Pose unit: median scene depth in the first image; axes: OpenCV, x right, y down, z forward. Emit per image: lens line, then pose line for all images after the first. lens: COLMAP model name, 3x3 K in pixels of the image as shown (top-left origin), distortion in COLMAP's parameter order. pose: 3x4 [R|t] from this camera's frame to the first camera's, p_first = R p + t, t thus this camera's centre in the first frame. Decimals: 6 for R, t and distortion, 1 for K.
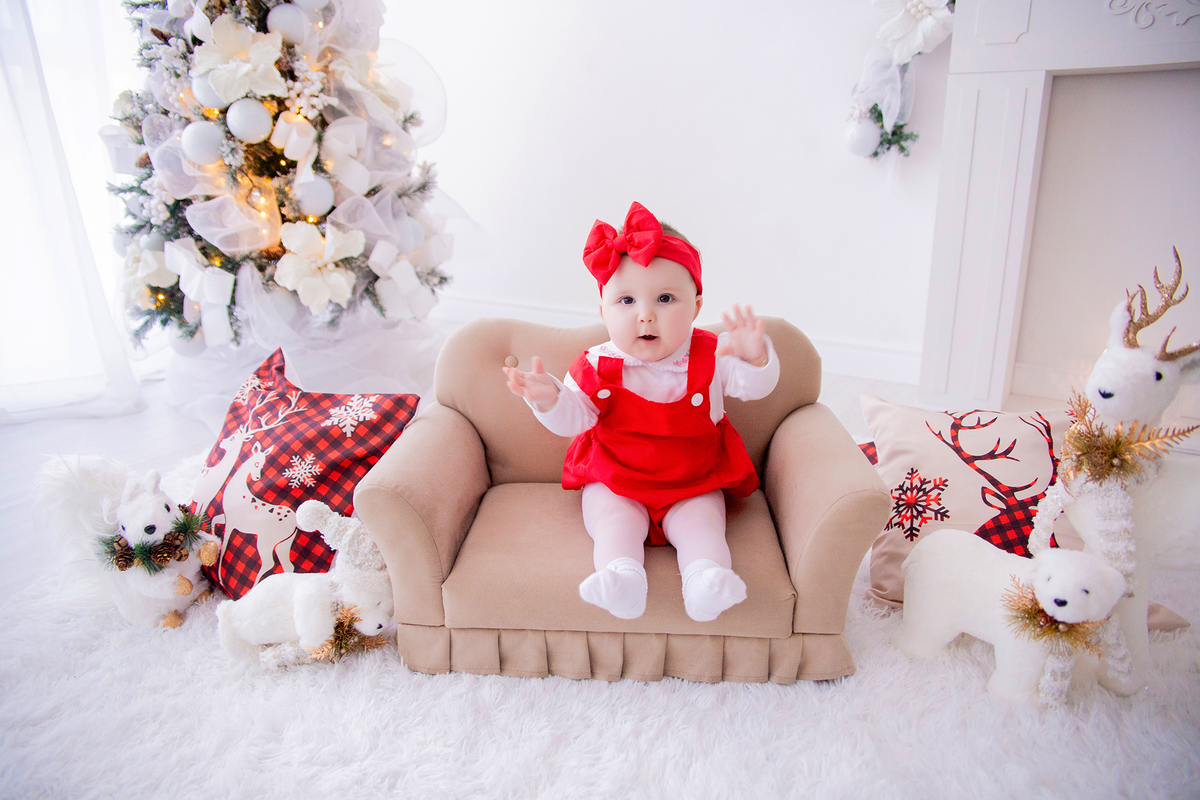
lens RADIAL K [[808.3, 0, 600.0], [0, 808.3, 400.0], [0, 0, 1]] dist [-0.120682, 0.090058]
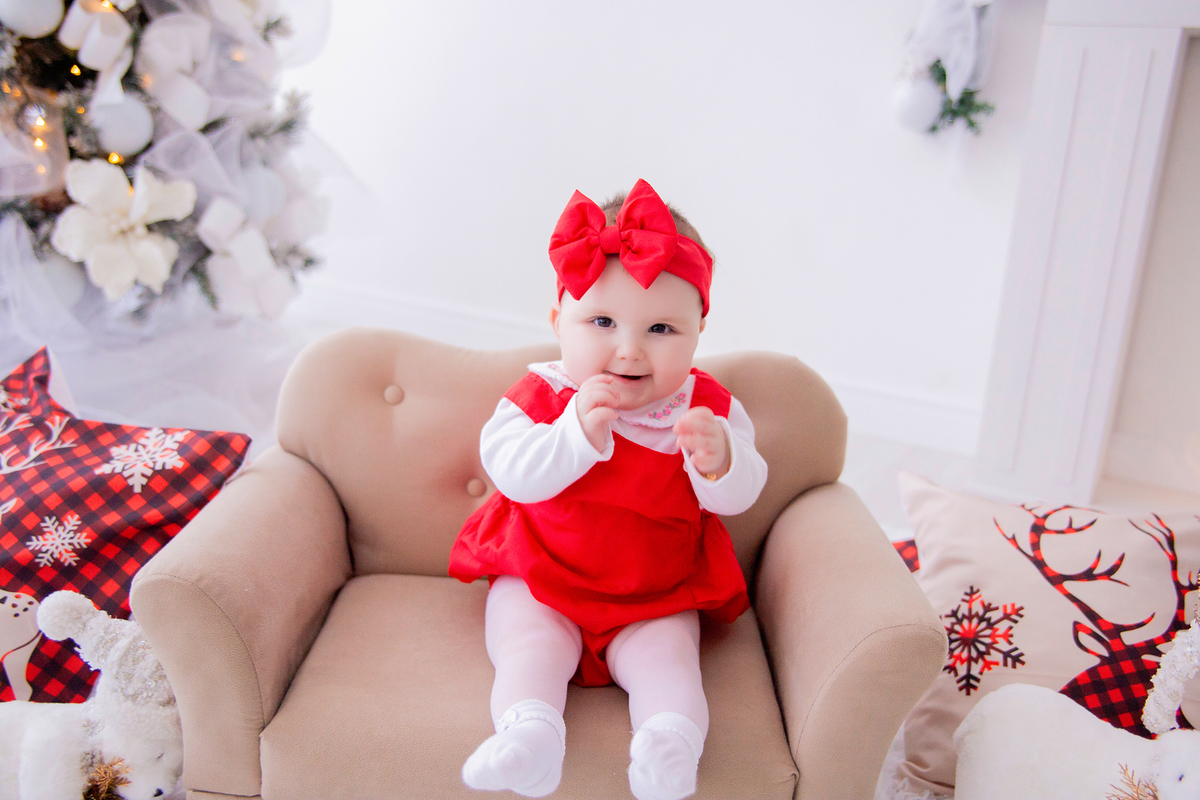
lens RADIAL K [[1111.1, 0, 606.8], [0, 1111.1, 402.9], [0, 0, 1]] dist [-0.069081, 0.089983]
pose [[0.995563, 0.063116, 0.069793, 0.002211], [-0.060659, 0.997480, -0.036786, -0.014113], [-0.071939, 0.032389, 0.996883, 0.054355]]
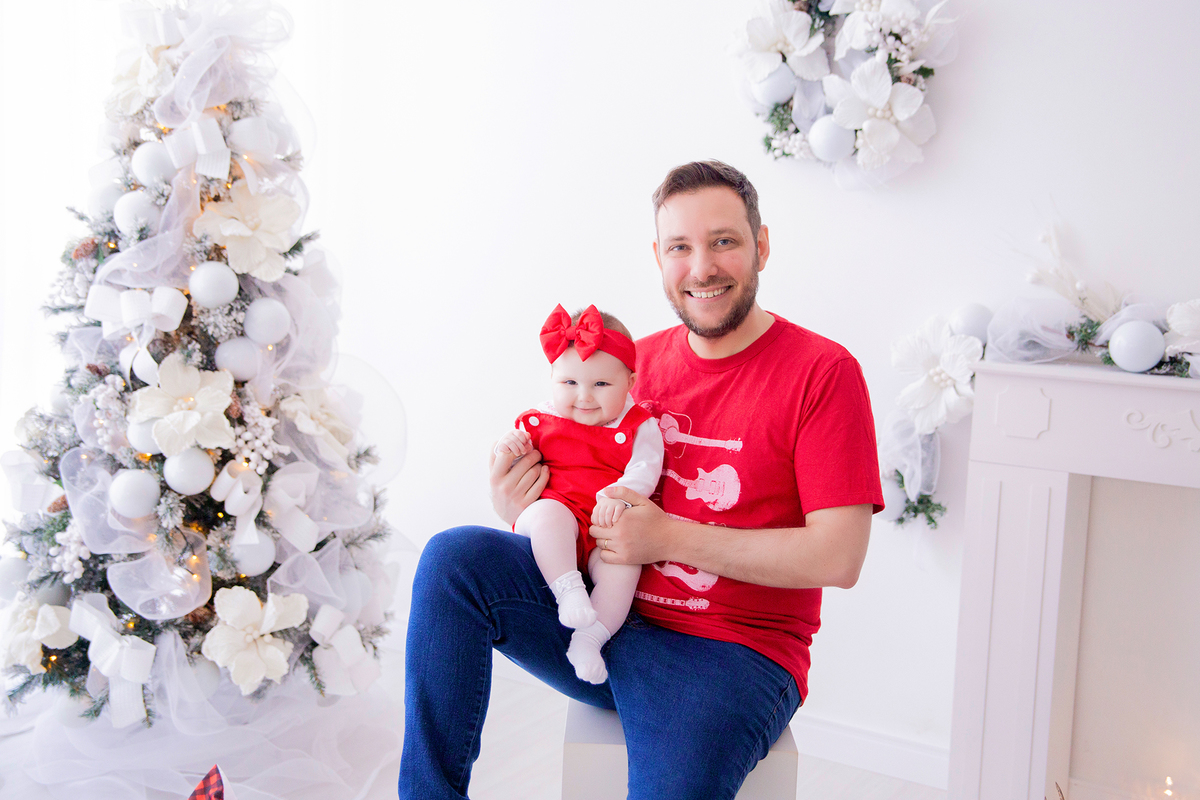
lens RADIAL K [[1366.3, 0, 598.6], [0, 1366.3, 402.3], [0, 0, 1]] dist [0.015692, 0.059793]
pose [[0.998867, 0.047226, 0.005813, 0.006202], [-0.045396, 0.982442, -0.180959, -0.217058], [-0.014257, 0.180490, 0.983473, -0.694586]]
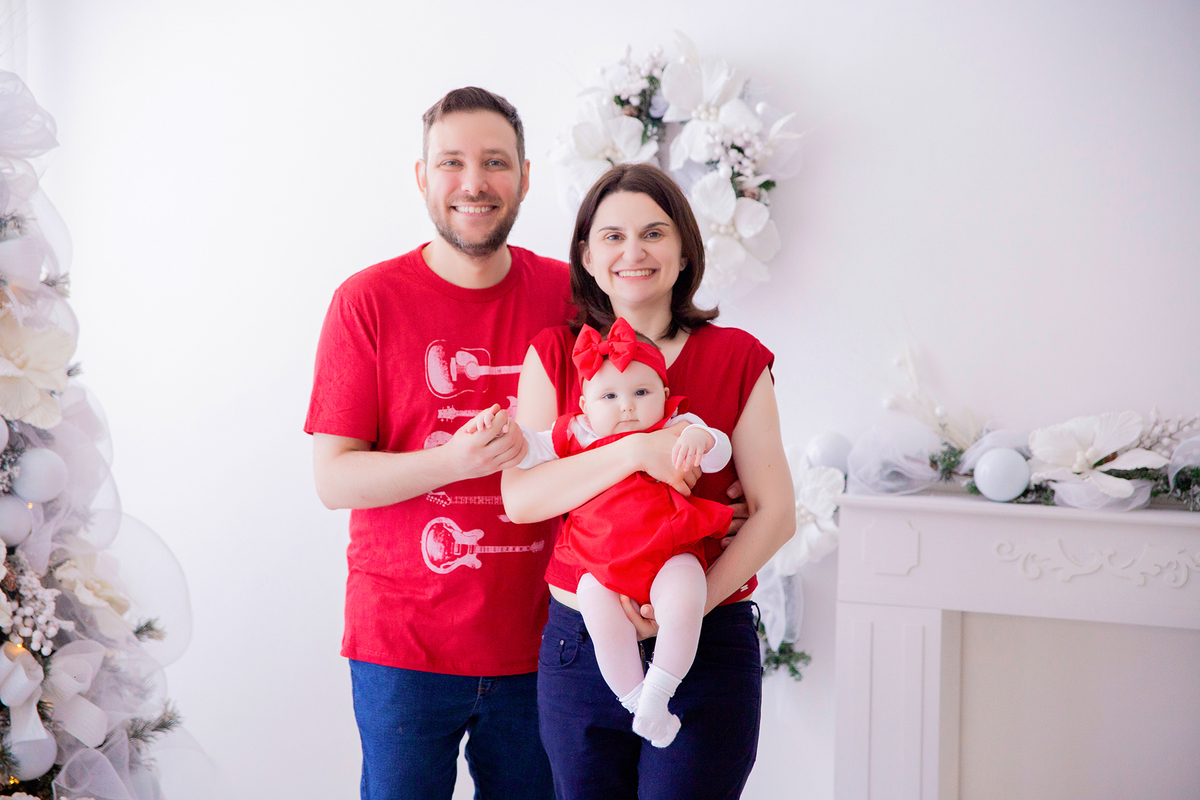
lens RADIAL K [[2131.0, 0, 593.0], [0, 2131.0, 402.8], [0, 0, 1]] dist [0.242046, -0.289527]
pose [[0.976651, 0.024474, 0.213432, -0.381611], [0.031676, 0.966226, -0.255743, -0.050305], [-0.212483, 0.256533, 0.942890, -1.449471]]
